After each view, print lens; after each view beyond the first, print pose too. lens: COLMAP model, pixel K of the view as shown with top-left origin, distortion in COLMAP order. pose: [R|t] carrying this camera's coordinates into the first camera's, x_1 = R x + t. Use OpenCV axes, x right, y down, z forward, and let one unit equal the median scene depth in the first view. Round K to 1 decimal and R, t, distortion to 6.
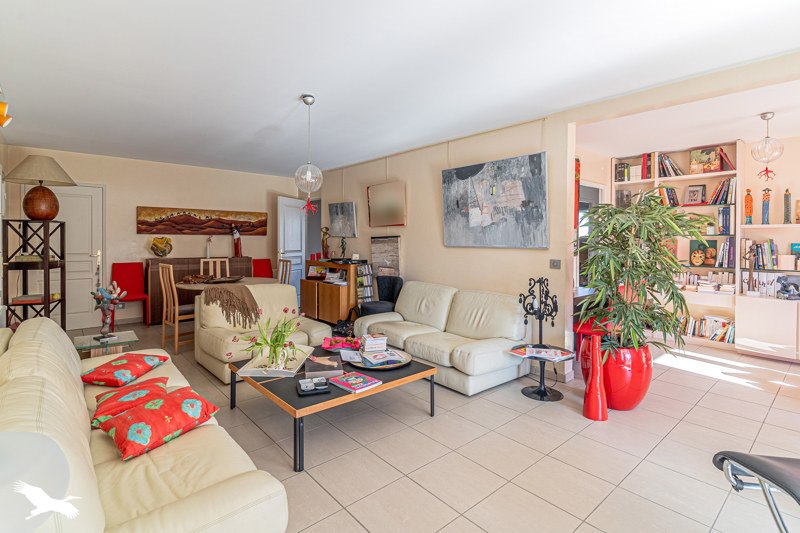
lens RADIAL K [[393.2, 0, 400.6], [0, 393.2, 242.4], [0, 0, 1]] dist [0.004518, -0.001135]
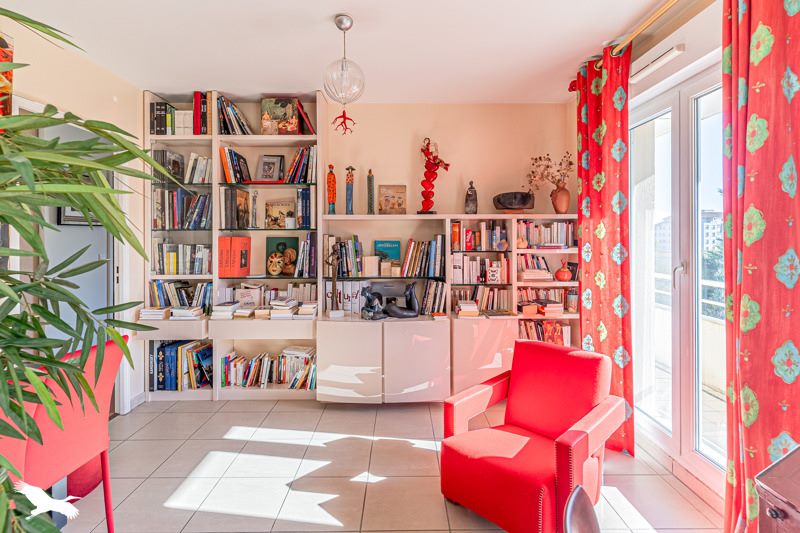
lens RADIAL K [[393.2, 0, 403.0], [0, 393.2, 237.4], [0, 0, 1]] dist [0.004518, -0.001135]
pose [[0.655610, -0.008616, 0.755051, 0.423521], [0.012747, 0.999919, 0.000342, -0.003094], [-0.754992, 0.009401, 0.655666, 0.431384]]
